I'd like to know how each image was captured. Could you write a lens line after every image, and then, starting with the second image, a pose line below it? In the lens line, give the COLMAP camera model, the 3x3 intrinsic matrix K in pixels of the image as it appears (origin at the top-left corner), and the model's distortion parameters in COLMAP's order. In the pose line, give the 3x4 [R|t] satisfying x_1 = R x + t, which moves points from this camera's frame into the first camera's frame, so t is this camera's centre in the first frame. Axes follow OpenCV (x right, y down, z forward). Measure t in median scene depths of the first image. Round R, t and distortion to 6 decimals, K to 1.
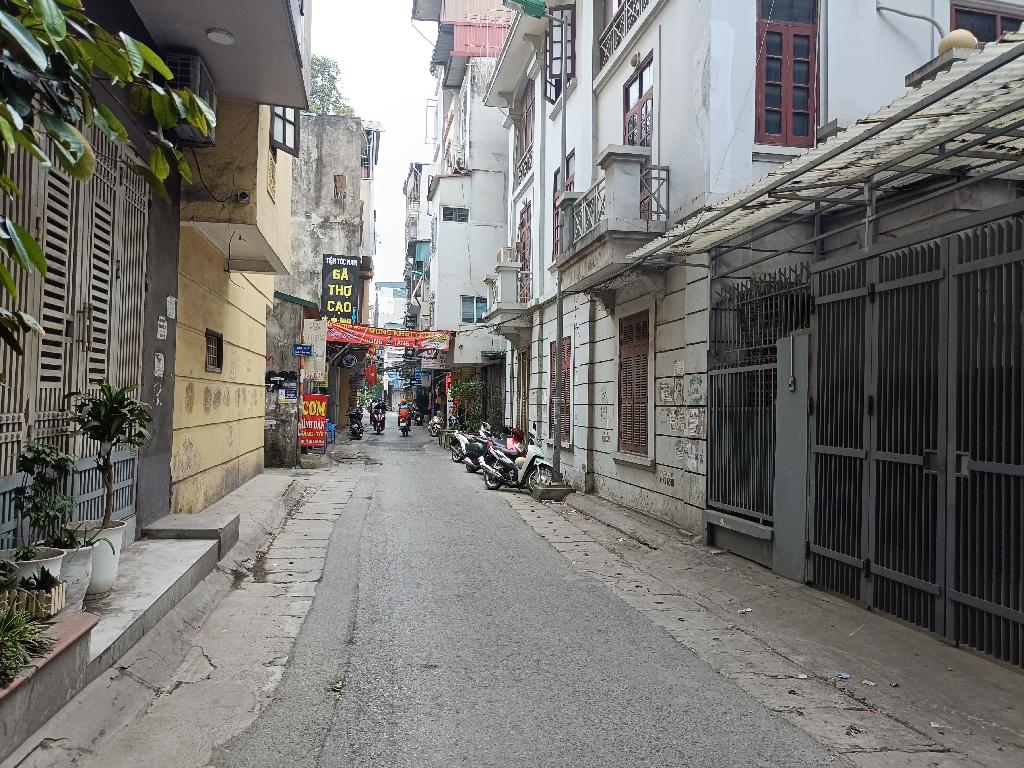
lens RADIAL K [[750.1, 0, 510.5], [0, 750.1, 382.7], [0, 0, 1]] dist [0.008394, 0.003949]
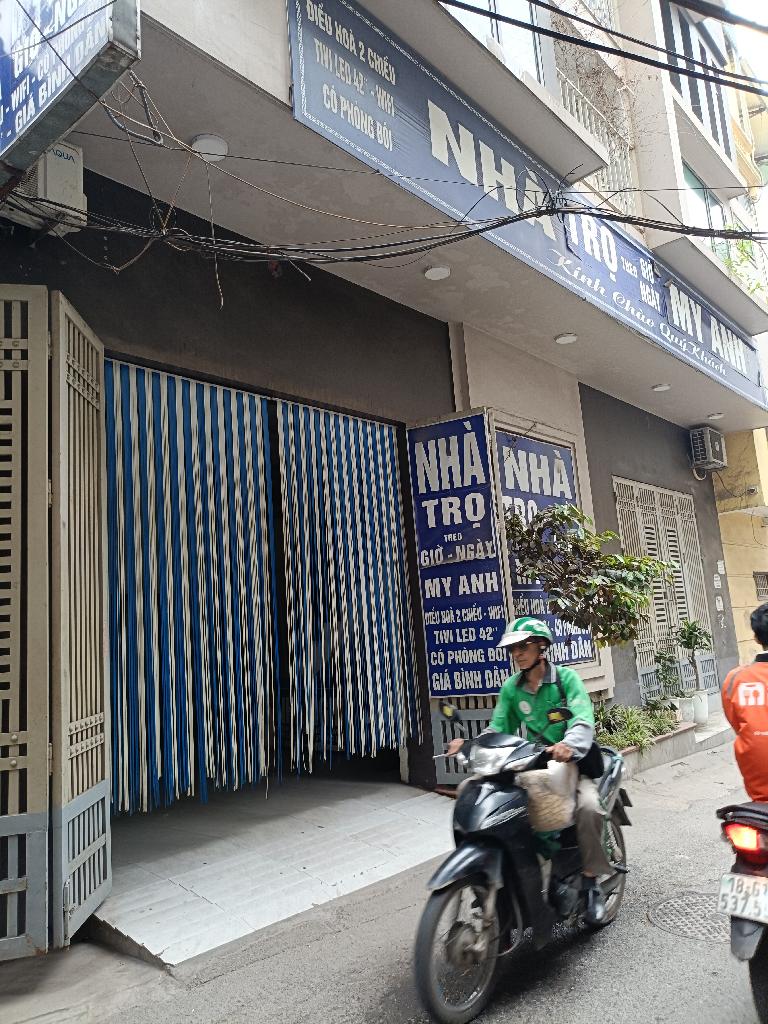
lens RADIAL K [[750.1, 0, 383.2], [0, 750.1, 513.6], [0, 0, 1]] dist [0.008394, 0.003949]
pose [[0.603955, -0.200237, -0.771455, 0.608559], [0.111813, 0.979641, -0.166736, -0.035073], [0.789136, 0.014442, 0.614049, -0.923120]]
